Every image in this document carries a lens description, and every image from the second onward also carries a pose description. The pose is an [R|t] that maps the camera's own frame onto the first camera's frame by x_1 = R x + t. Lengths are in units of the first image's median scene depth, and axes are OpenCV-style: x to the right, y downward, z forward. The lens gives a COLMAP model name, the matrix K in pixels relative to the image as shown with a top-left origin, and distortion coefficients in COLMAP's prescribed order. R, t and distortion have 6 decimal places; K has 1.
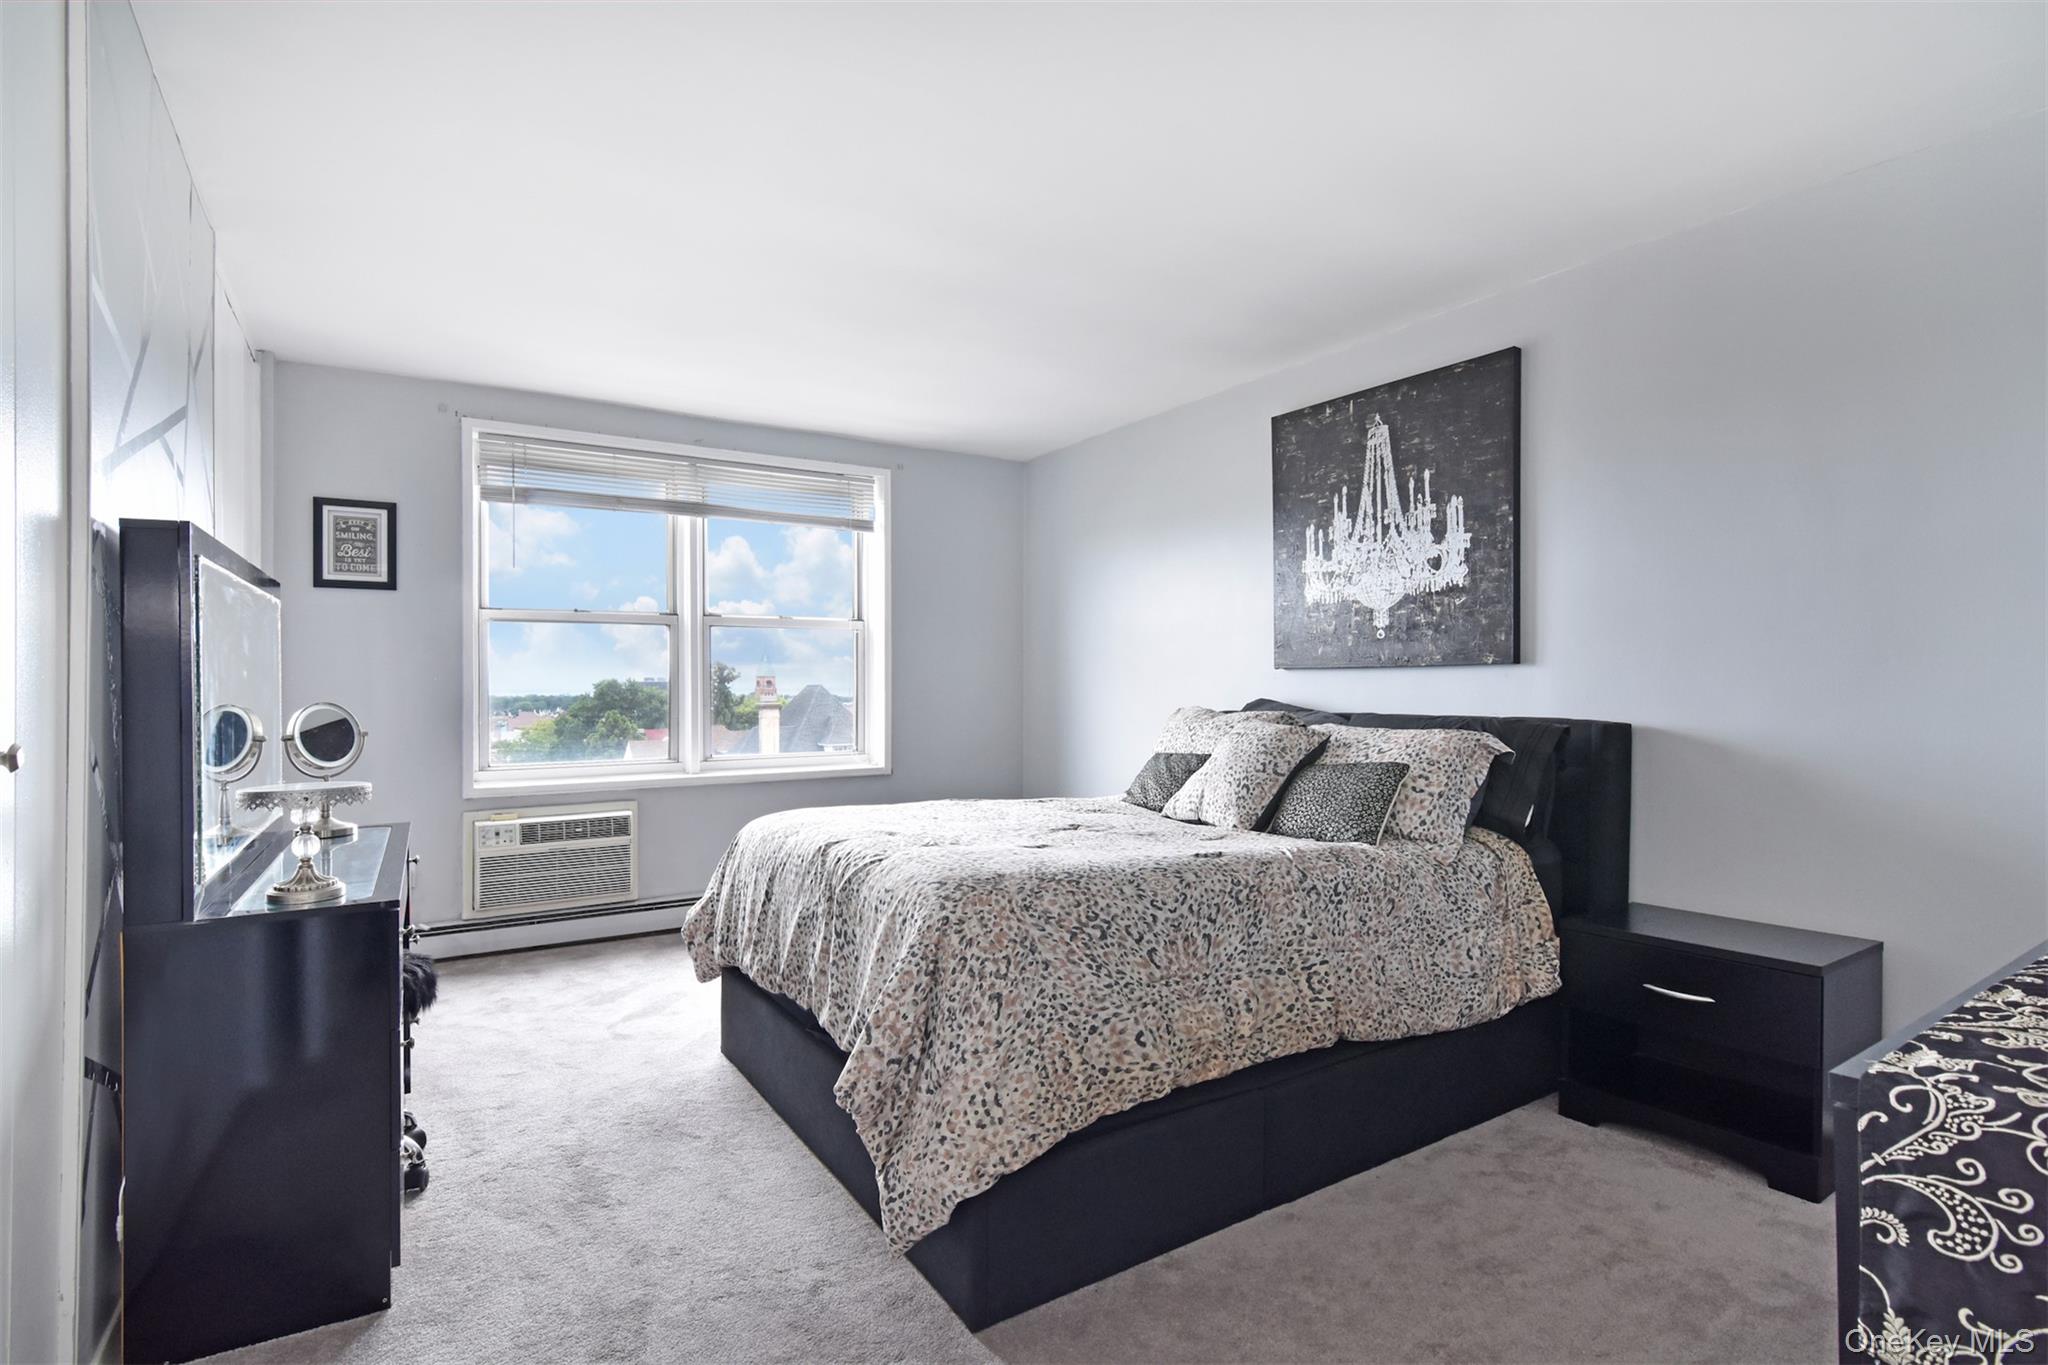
lens RADIAL K [[999.1, 0, 1009.6], [0, 999.1, 678.8], [0, 0, 1]] dist [0.002511, -0.012011]
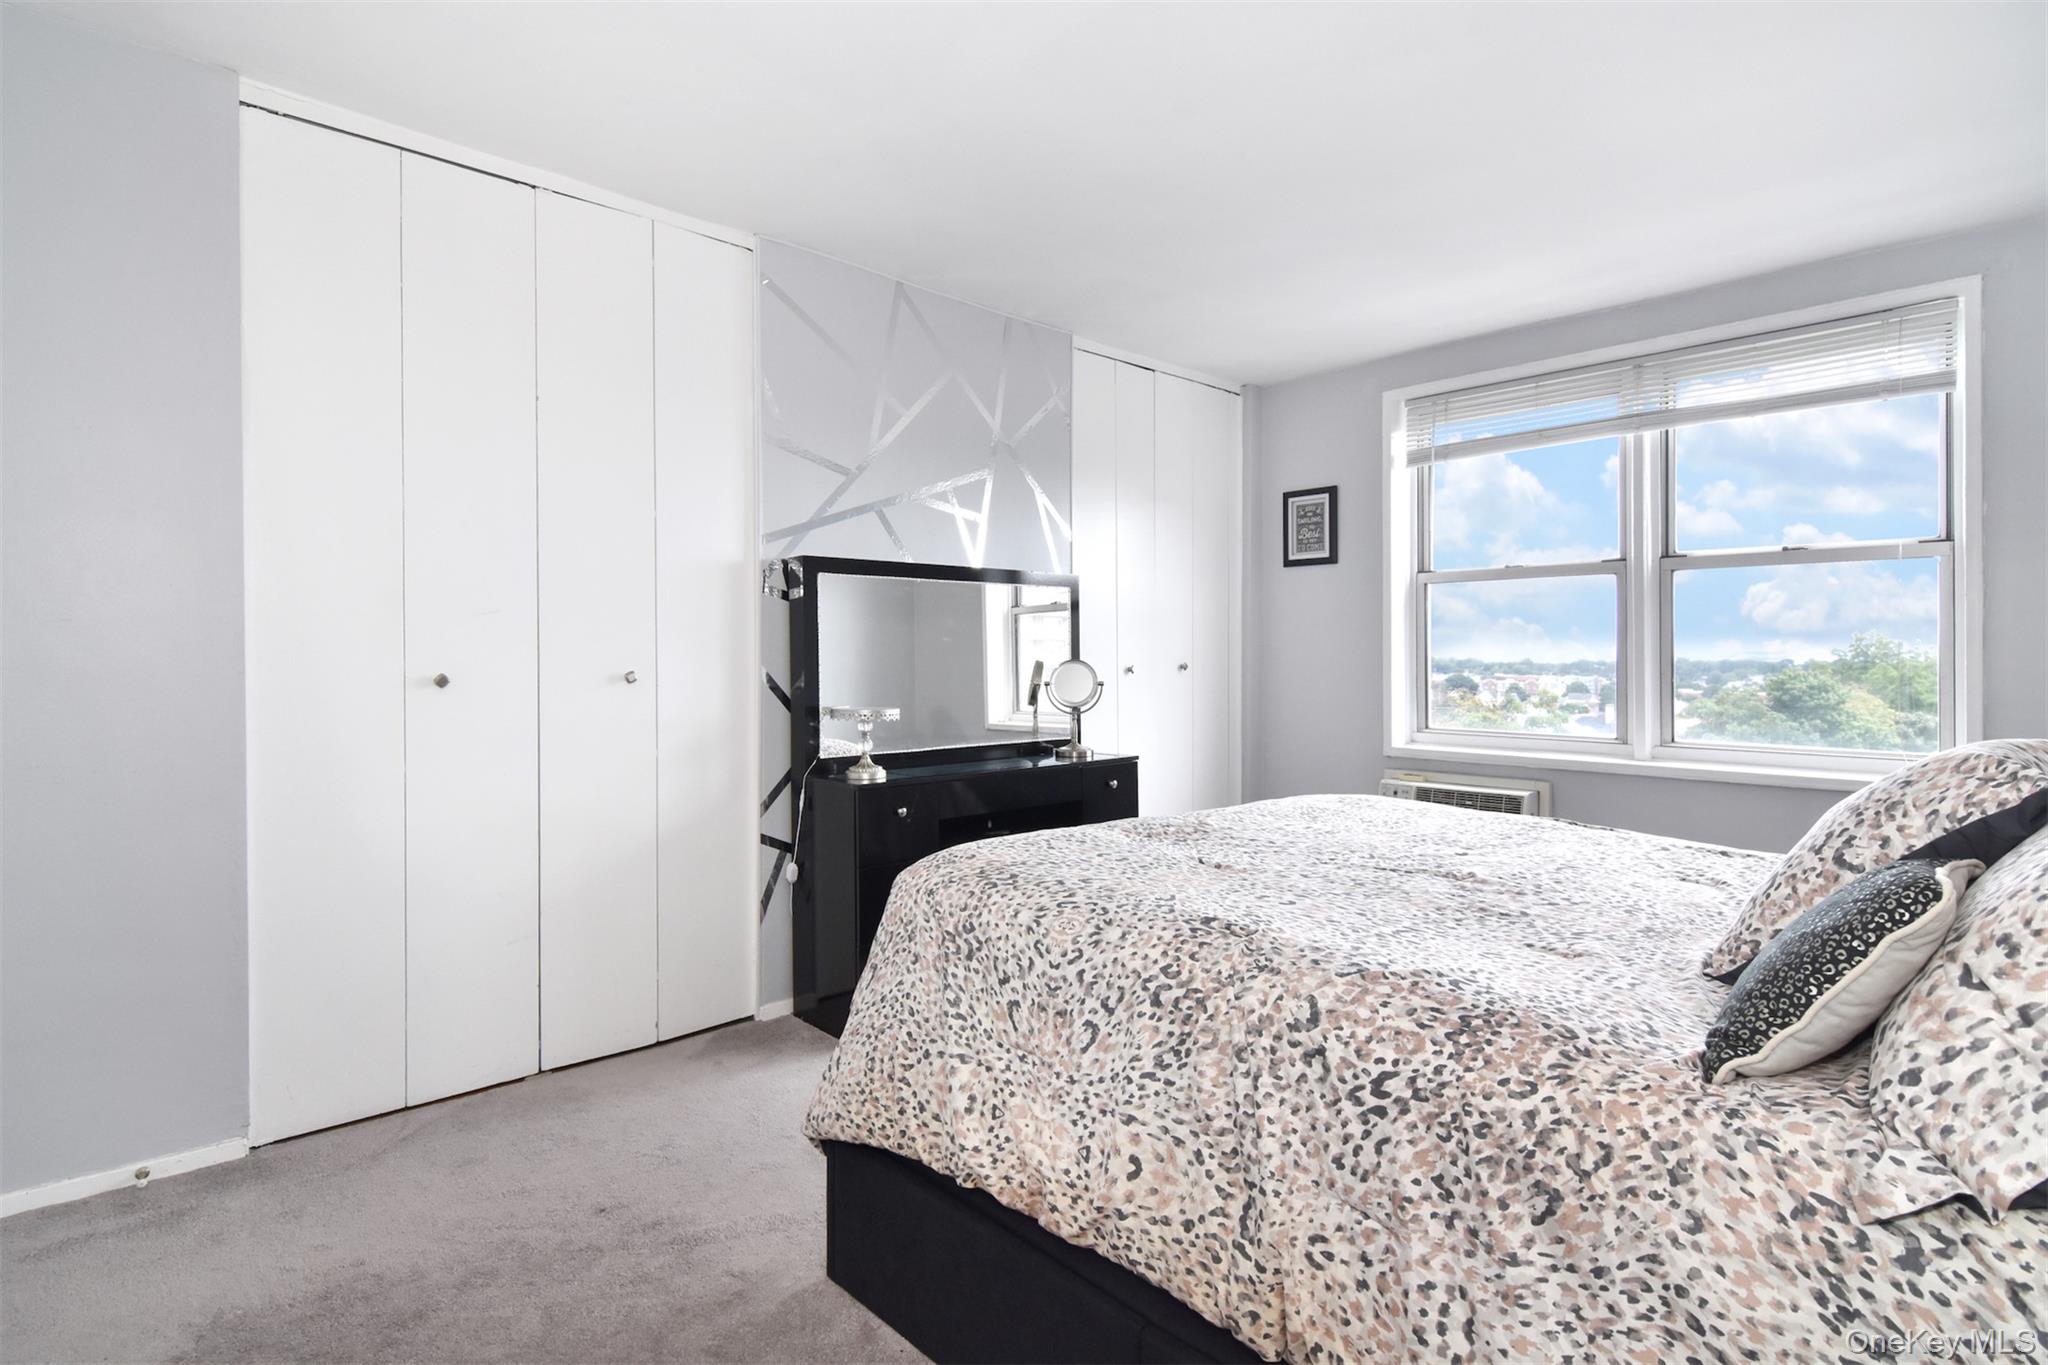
lens RADIAL K [[999.1, 0, 1009.6], [0, 999.1, 679.8], [0, 0, 1]] dist [0.002511, -0.012011]
pose [[0.185838, 0.029394, -0.982141, 0.809574], [0.004176, 0.999520, 0.030704, 0.011667], [0.982572, -0.009808, 0.185626, 0.817620]]
